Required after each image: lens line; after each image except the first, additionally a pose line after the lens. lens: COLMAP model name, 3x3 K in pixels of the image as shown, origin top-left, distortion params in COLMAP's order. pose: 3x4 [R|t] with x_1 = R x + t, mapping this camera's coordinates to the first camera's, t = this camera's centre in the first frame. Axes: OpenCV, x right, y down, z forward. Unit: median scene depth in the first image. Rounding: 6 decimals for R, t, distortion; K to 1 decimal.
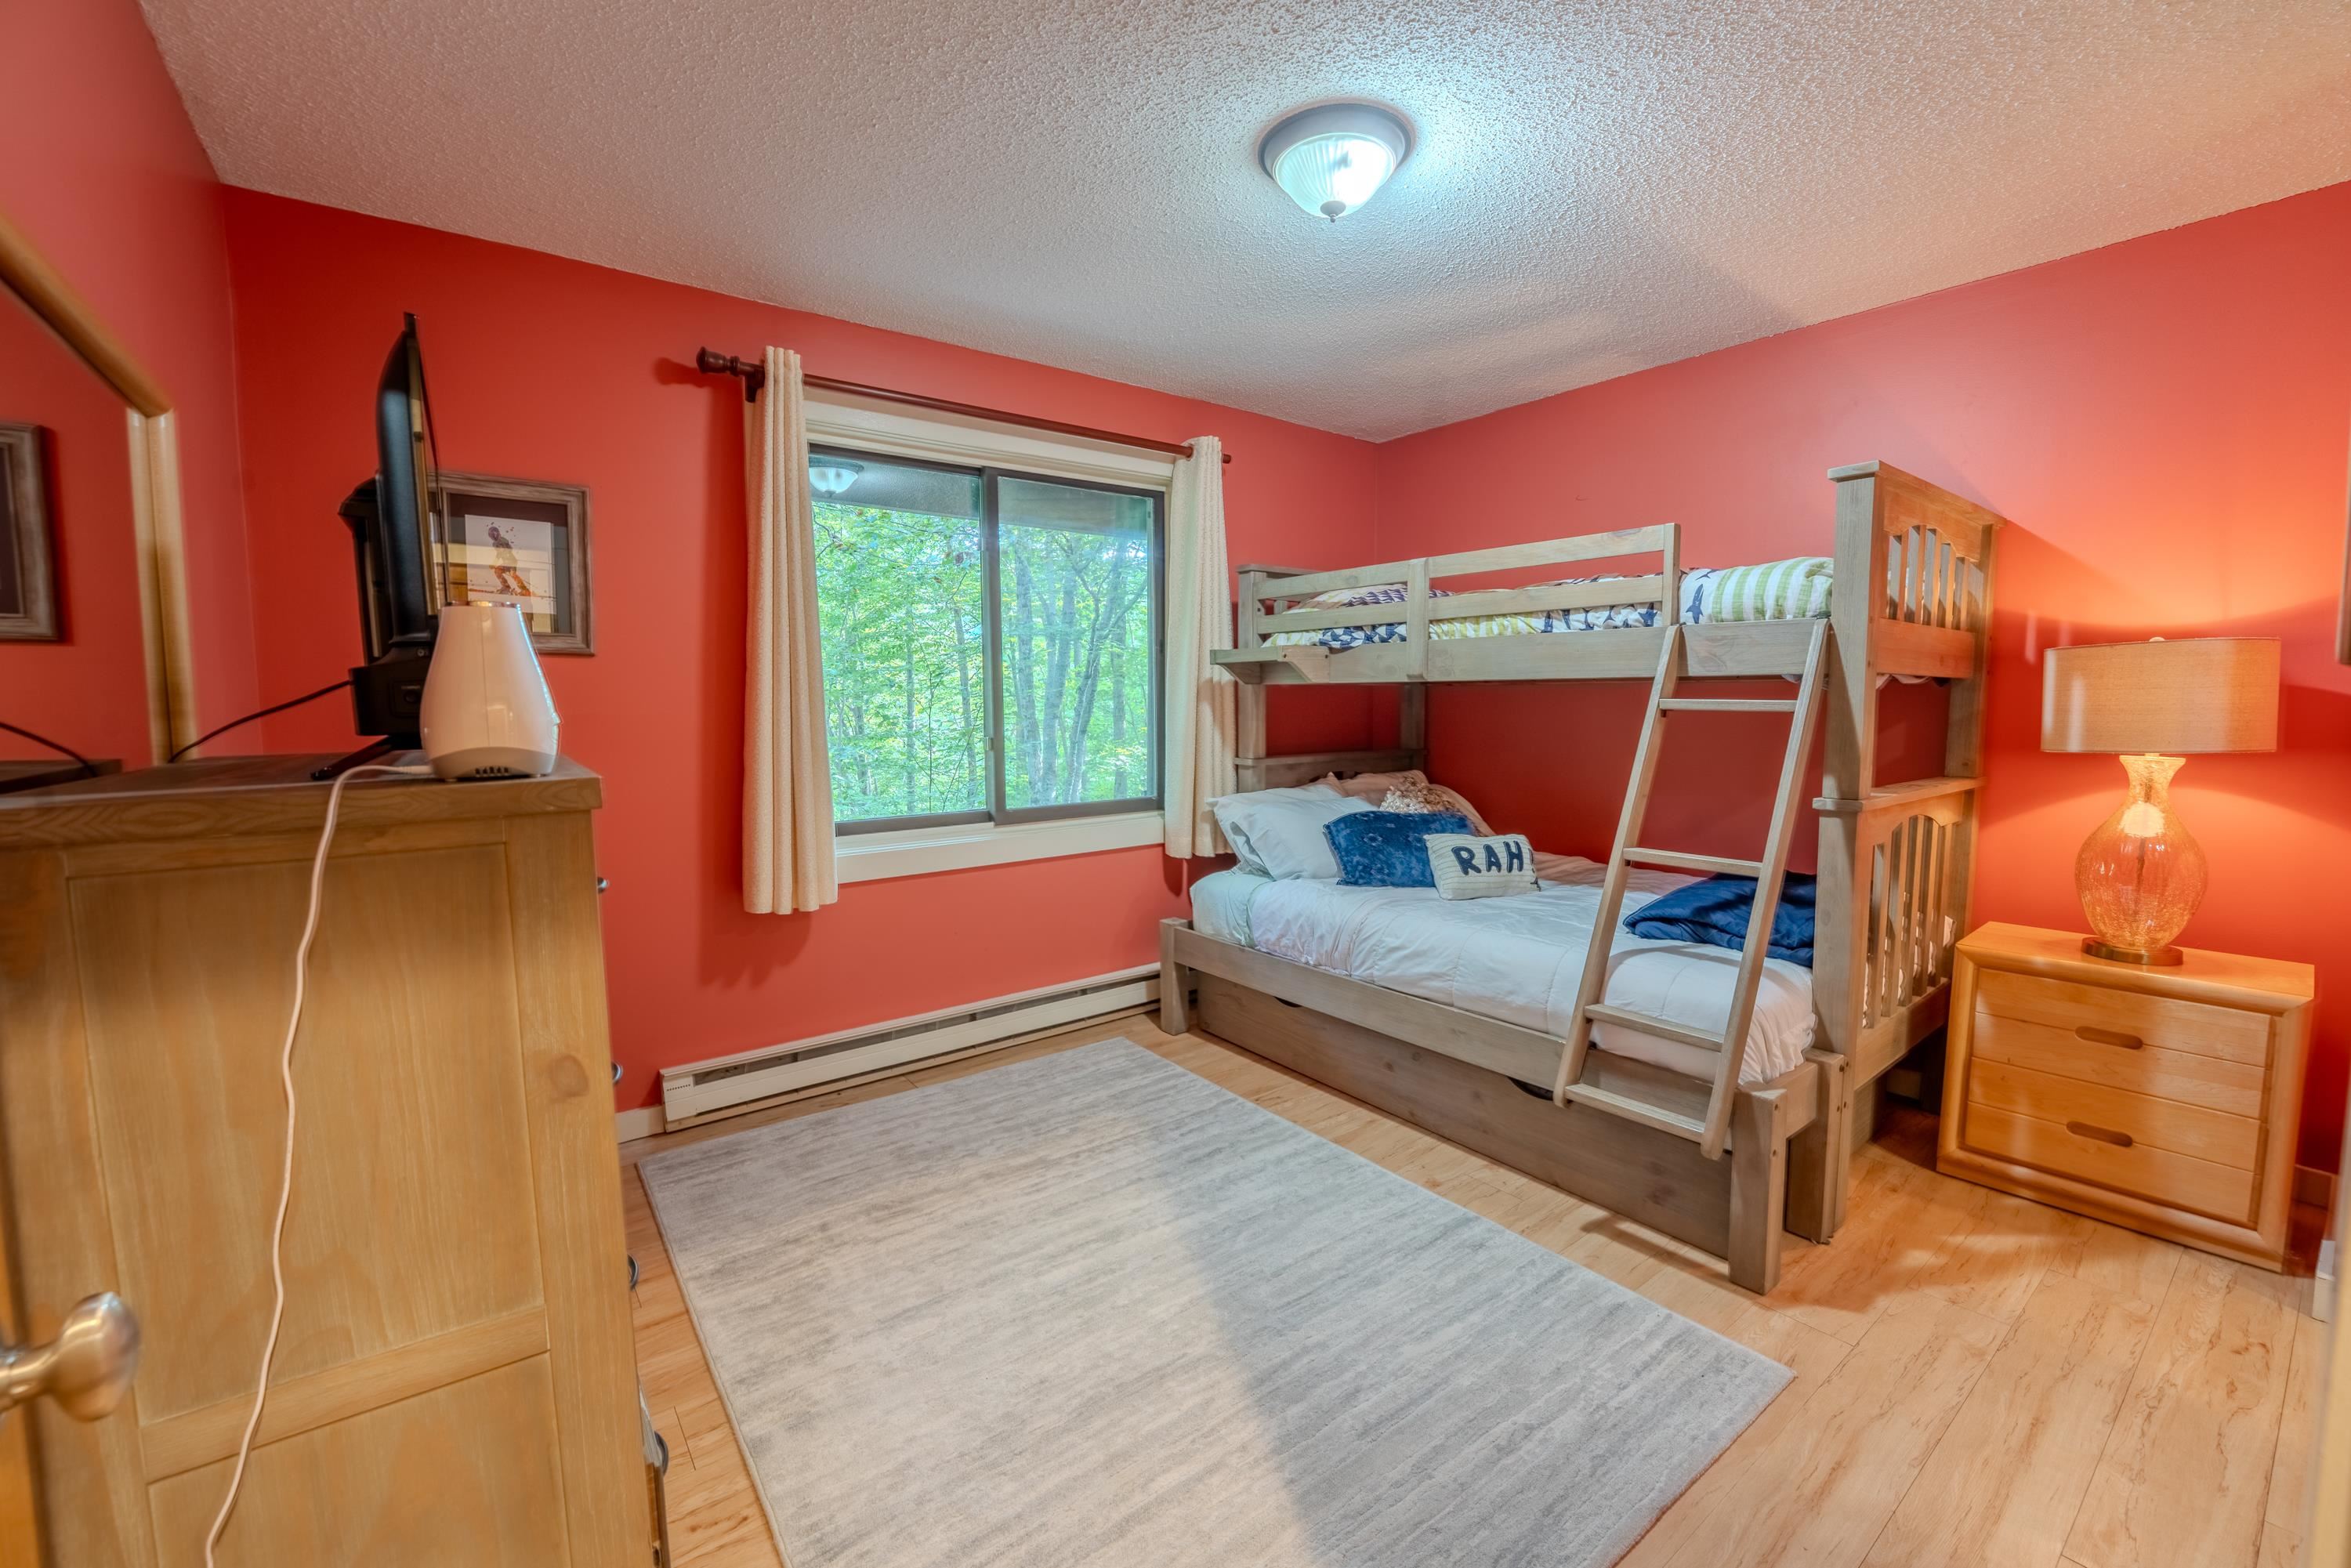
lens RADIAL K [[953.1, 0, 1176.7], [0, 953.1, 781.1], [0, 0, 1]] dist [-0.033616, 0.008175]
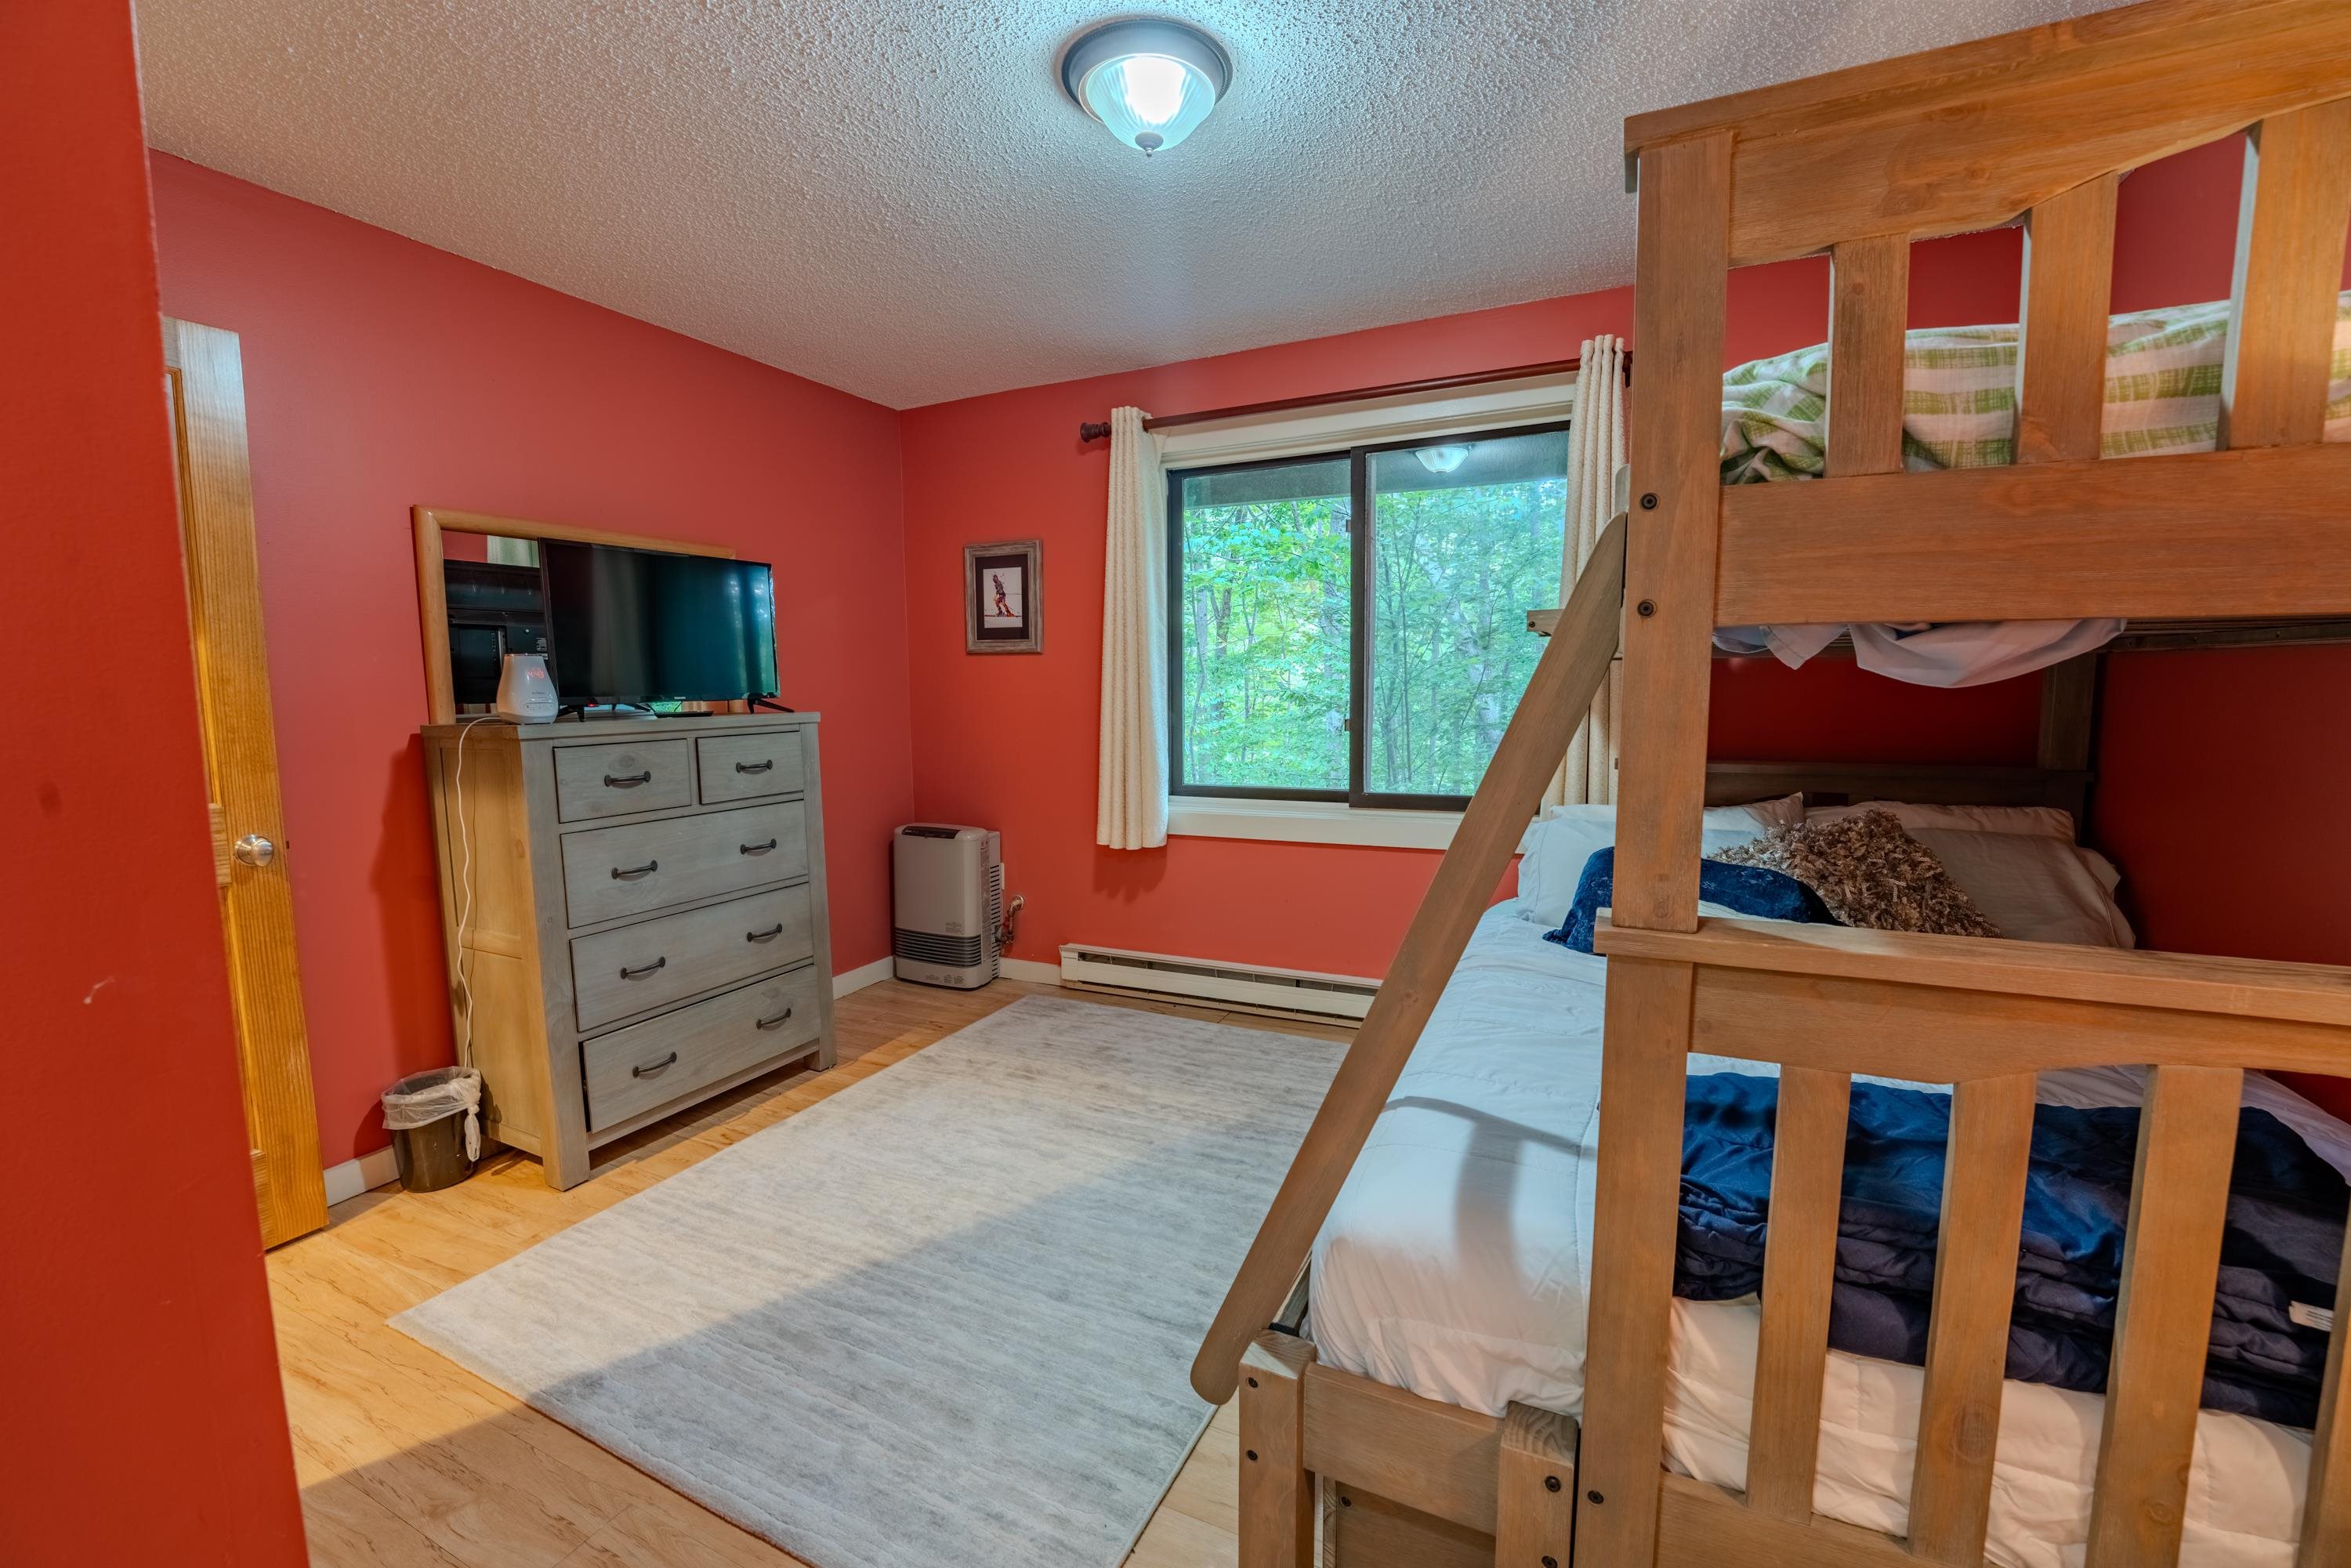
lens RADIAL K [[953.1, 0, 1176.7], [0, 953.1, 781.1], [0, 0, 1]] dist [-0.033616, 0.008175]
pose [[0.458027, 0.093227, -0.884036, 0.788886], [-0.066601, 0.995289, 0.070453, -0.050095], [0.886440, 0.026608, 0.462078, 0.480930]]
